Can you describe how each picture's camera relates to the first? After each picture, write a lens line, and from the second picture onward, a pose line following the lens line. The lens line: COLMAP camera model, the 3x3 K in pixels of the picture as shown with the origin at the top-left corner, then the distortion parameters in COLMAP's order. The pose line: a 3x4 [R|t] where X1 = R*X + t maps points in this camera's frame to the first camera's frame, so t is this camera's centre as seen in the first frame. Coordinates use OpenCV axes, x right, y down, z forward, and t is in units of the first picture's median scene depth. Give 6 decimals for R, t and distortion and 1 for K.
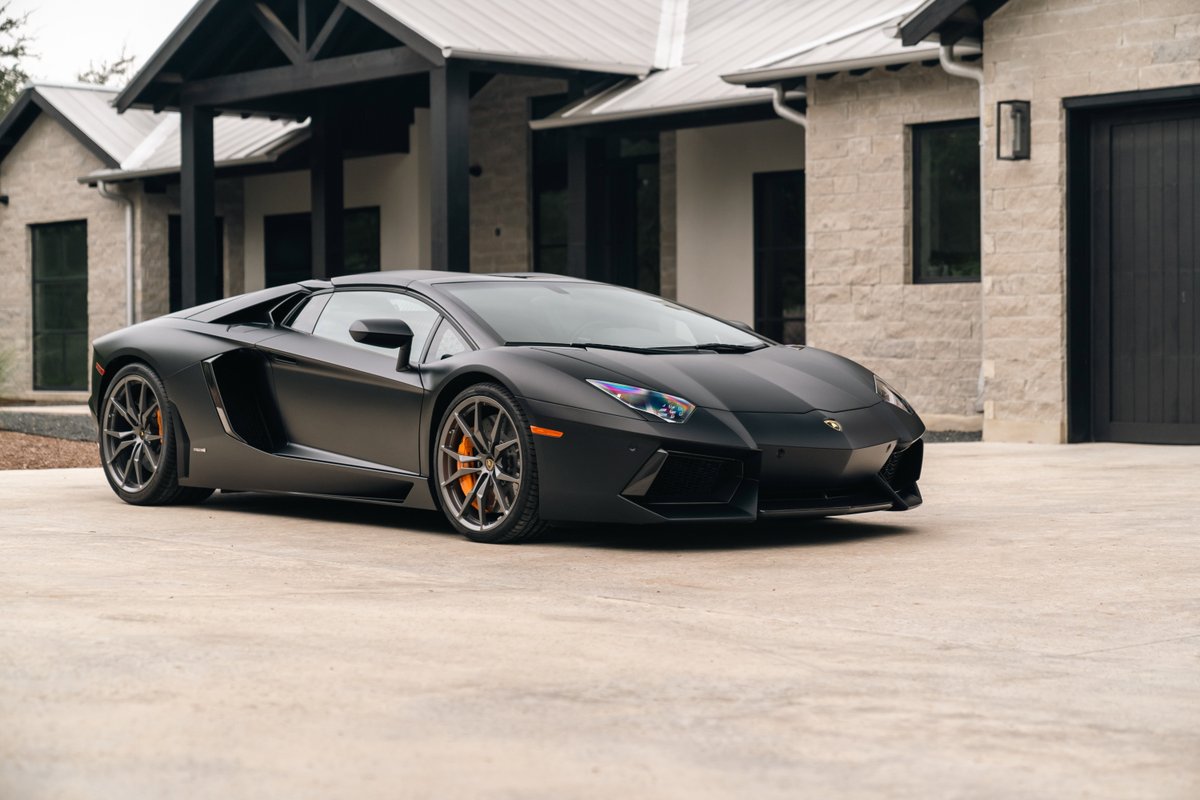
lens RADIAL K [[2334.6, 0, 594.5], [0, 2334.6, 404.3], [0, 0, 1]] dist [0.006055, 0.000000]
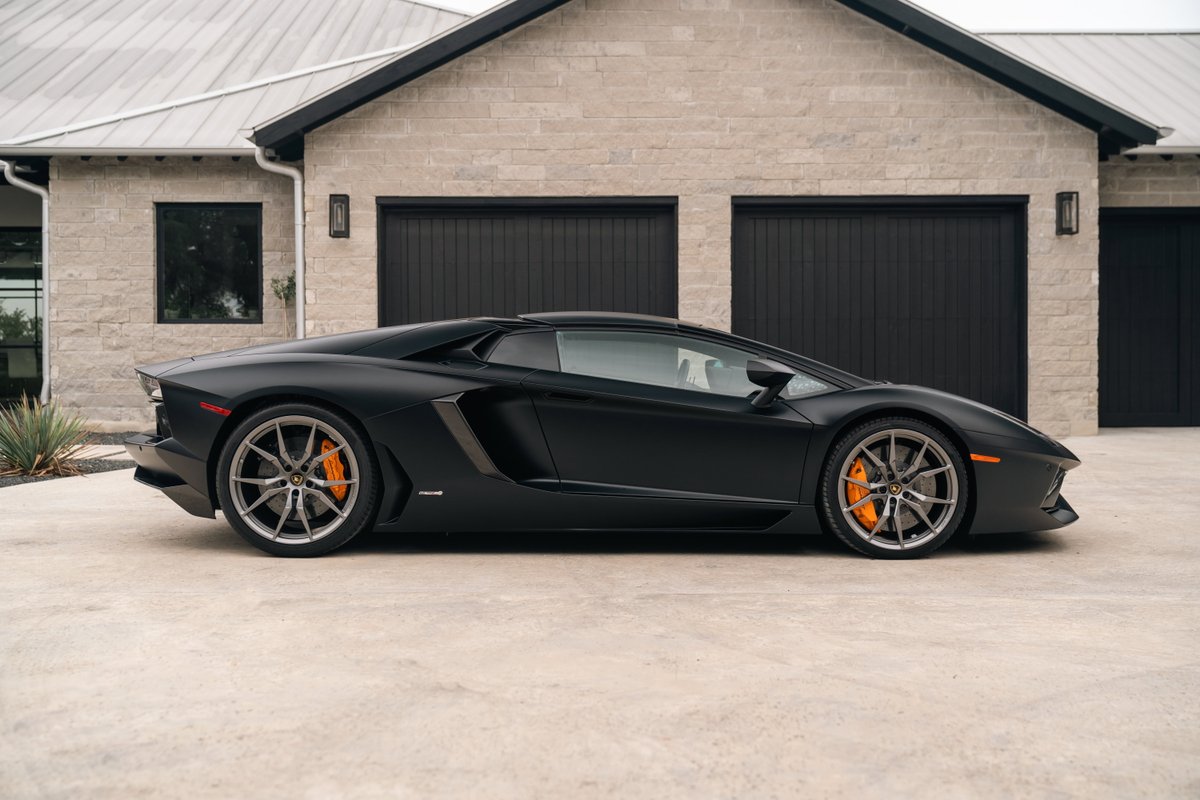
lens RADIAL K [[1352.4, 0, 601.5], [0, 1352.4, 387.4], [0, 0, 1]] dist [0.025681, 0.000000]
pose [[0.639040, -0.013440, 0.769056, -0.336495], [0.017407, 0.999844, 0.003009, -0.014890], [-0.768976, 0.011464, 0.639175, 0.360159]]
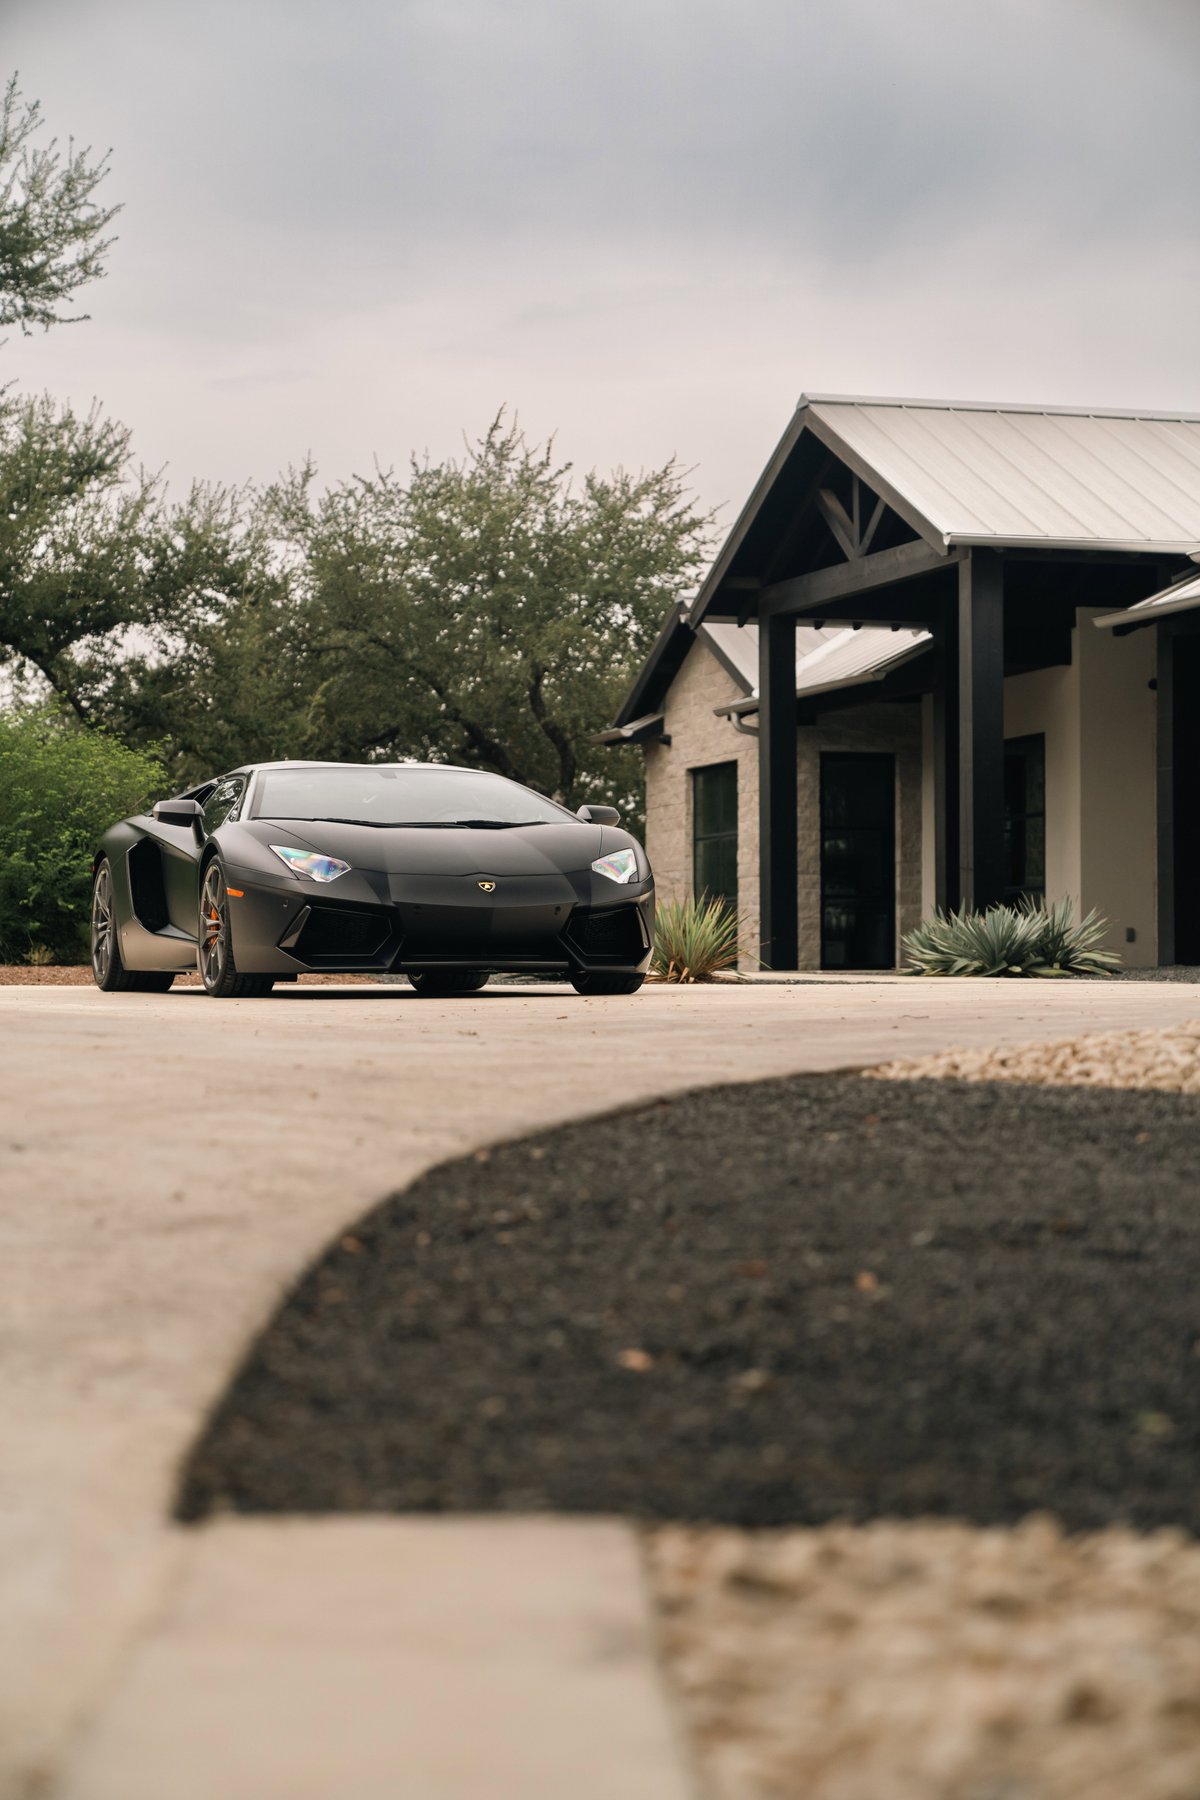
lens RADIAL K [[3501.9, 0, 596.8], [0, 3501.9, 896.6], [0, 0, 1]] dist [0.006055, 0.000000]
pose [[0.914663, -0.006484, -0.404164, 0.408729], [-0.013510, 0.998822, -0.046599, 0.044919], [0.403990, 0.048082, 0.913499, -0.227339]]
